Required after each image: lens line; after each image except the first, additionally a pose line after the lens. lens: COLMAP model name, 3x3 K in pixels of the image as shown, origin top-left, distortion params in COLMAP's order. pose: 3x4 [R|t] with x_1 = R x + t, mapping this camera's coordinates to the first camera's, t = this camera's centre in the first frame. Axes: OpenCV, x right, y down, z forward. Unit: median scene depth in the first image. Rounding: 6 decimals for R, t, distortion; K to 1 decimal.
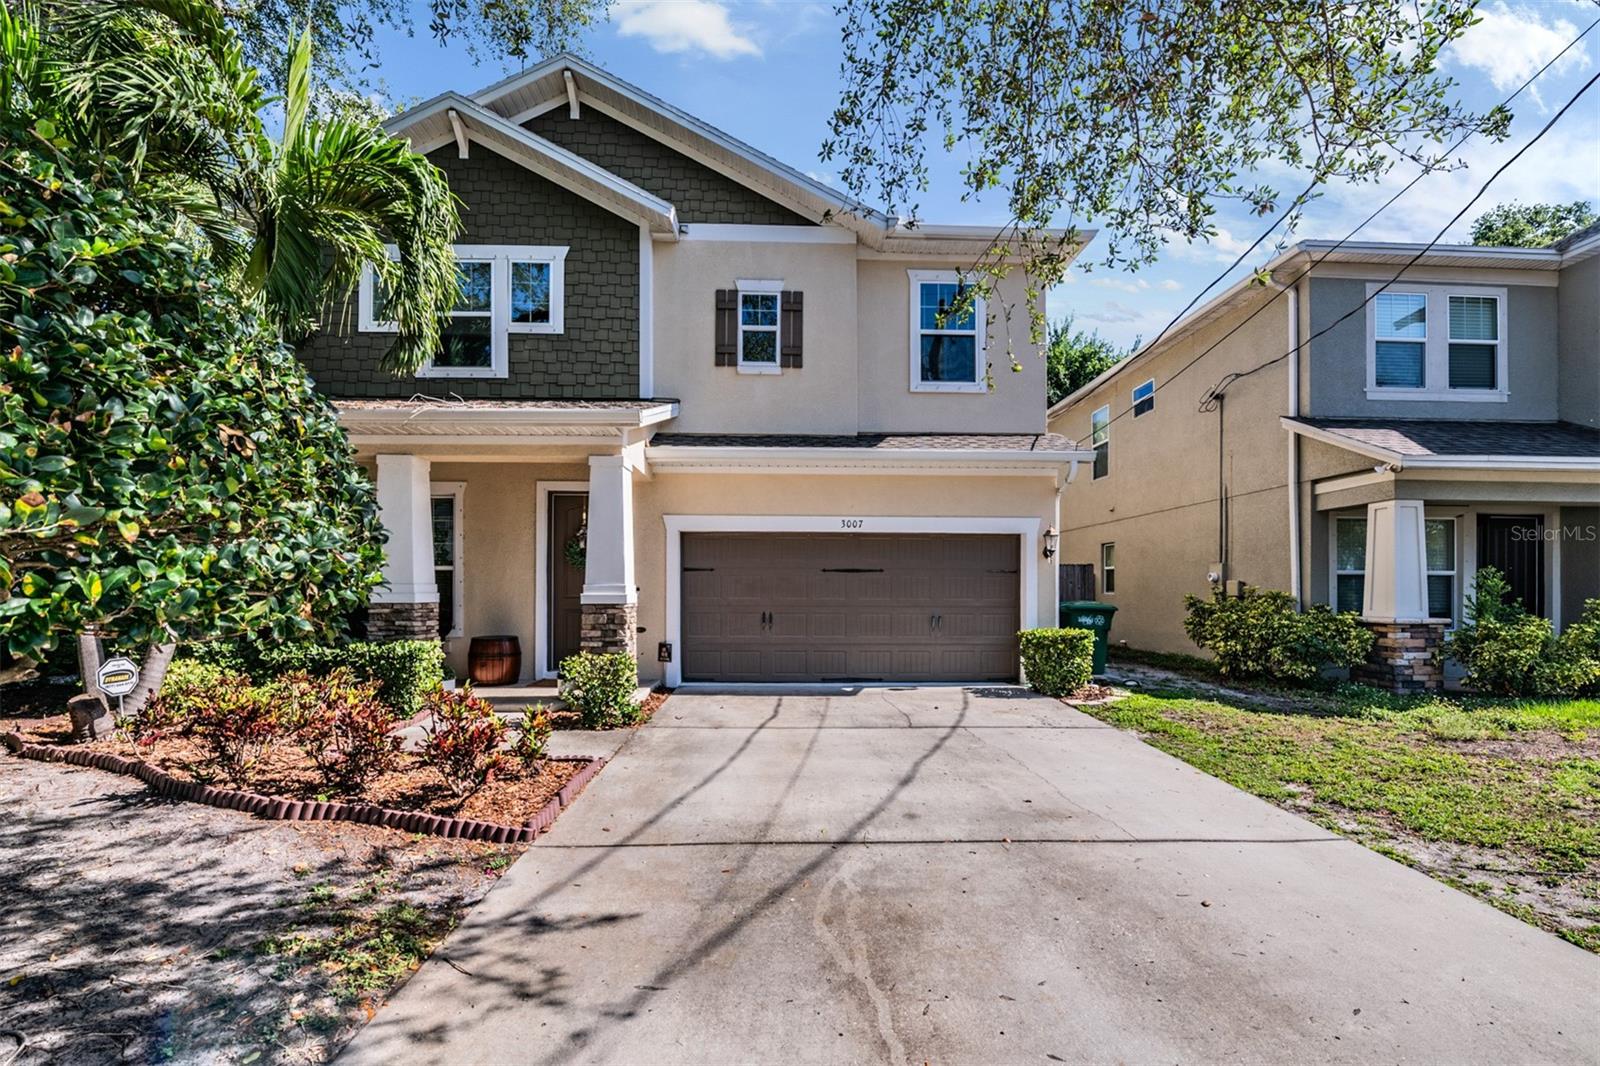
lens RADIAL K [[634.0, 0, 832.3], [0, 634.0, 591.7], [0, 0, 1]] dist [-0.010640, 0.000109]
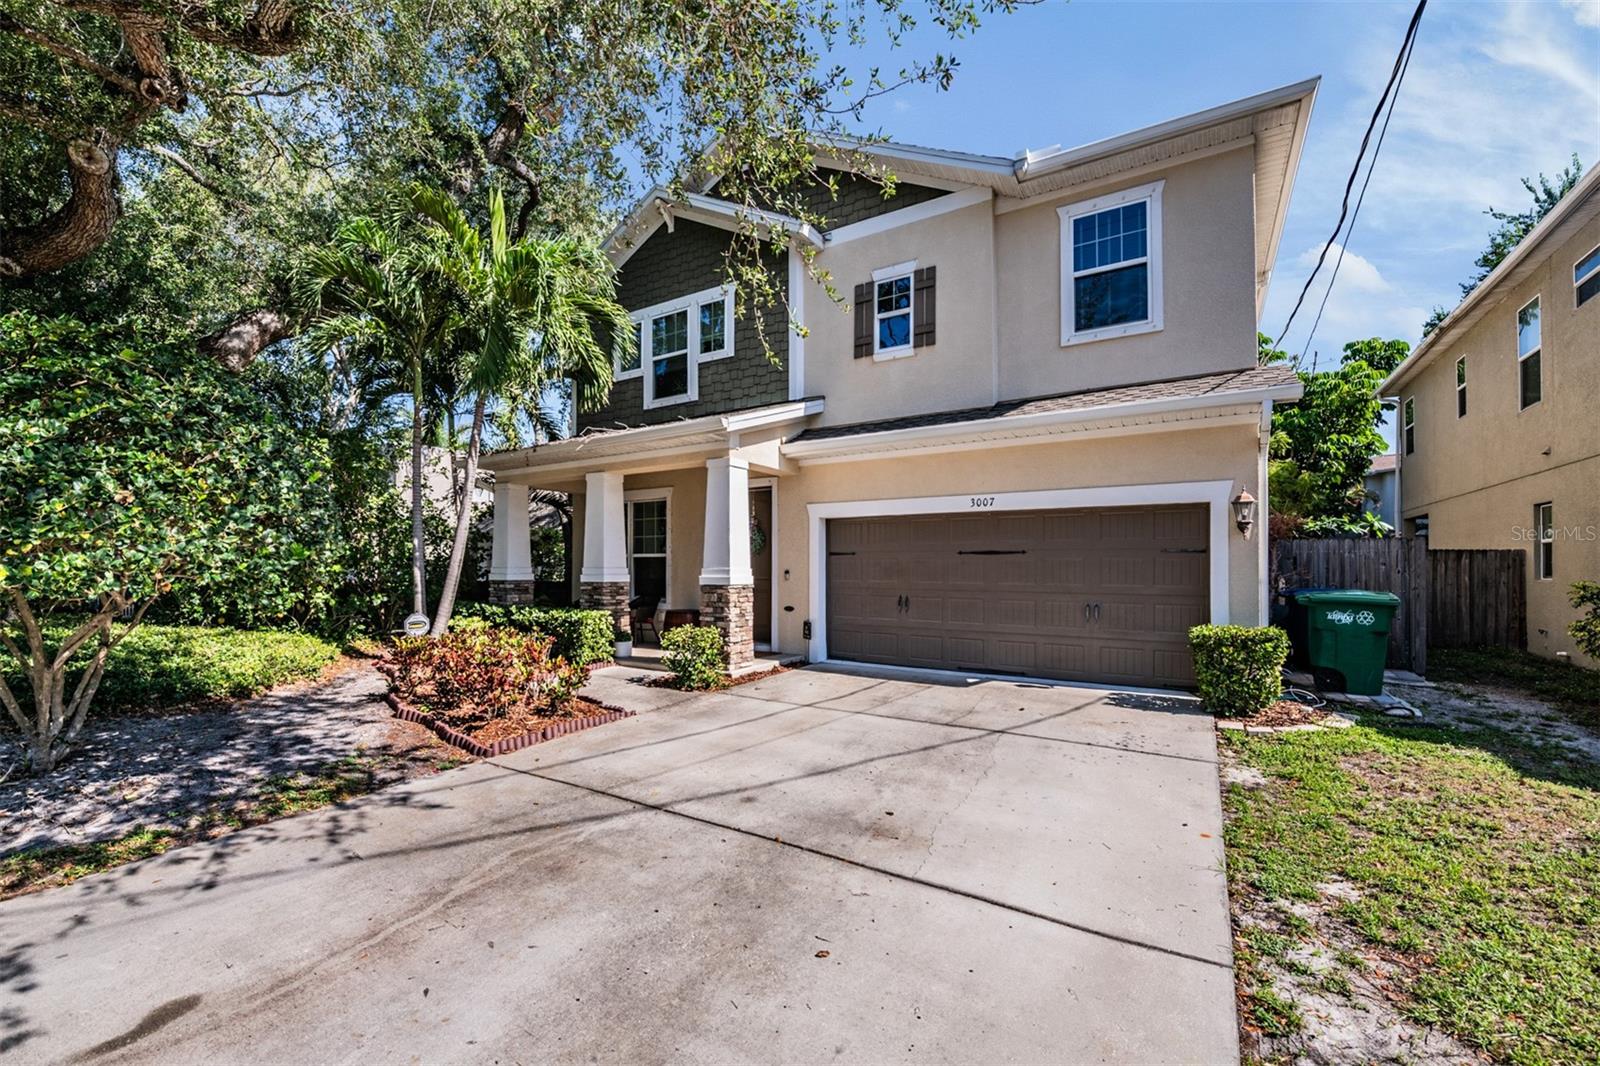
lens RADIAL K [[634.0, 0, 812.2], [0, 634.0, 566.2], [0, 0, 1]] dist [-0.010640, 0.000109]
pose [[0.834592, -0.002192, -0.550865, 0.336289], [-0.004284, 0.999936, -0.010469, -0.002830], [0.550852, 0.011097, 0.834529, 0.093680]]
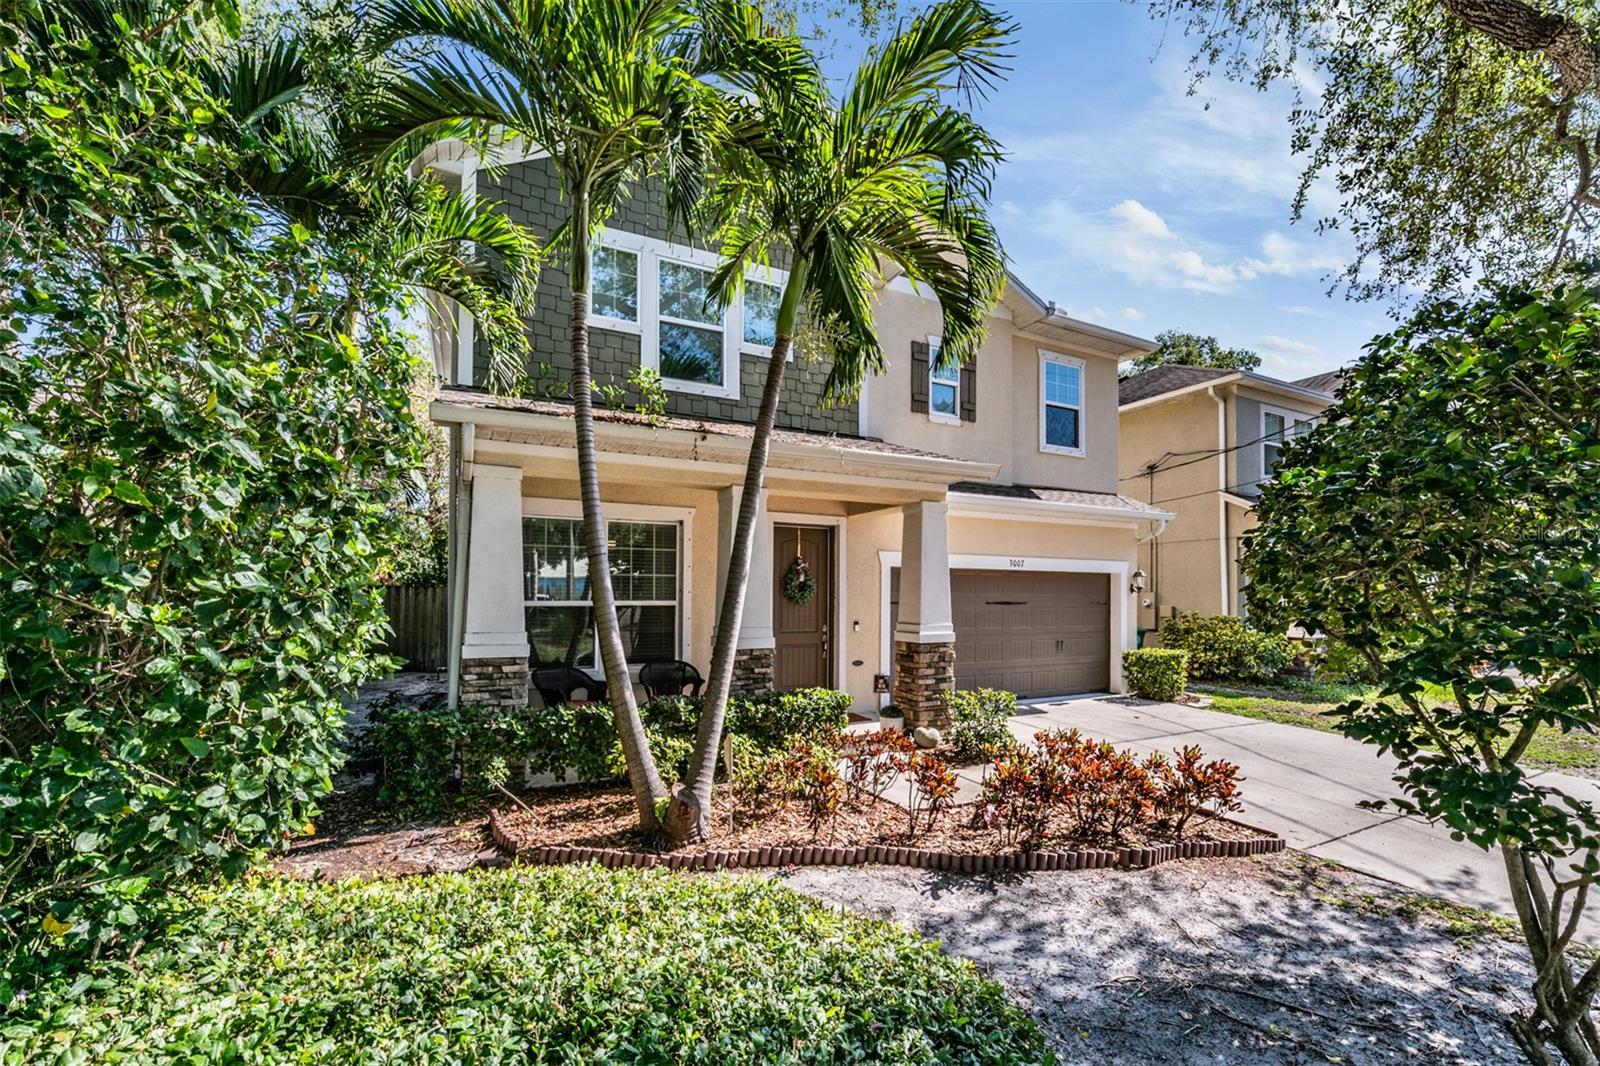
lens RADIAL K [[634.0, 0, 857.3], [0, 634.0, 581.6], [0, 0, 1]] dist [-0.010640, 0.000109]
pose [[0.908664, 0.011846, 0.417360, -0.717776], [0.001072, 0.999528, -0.030704, -0.038896], [-0.417527, 0.028347, 0.908222, 0.080020]]
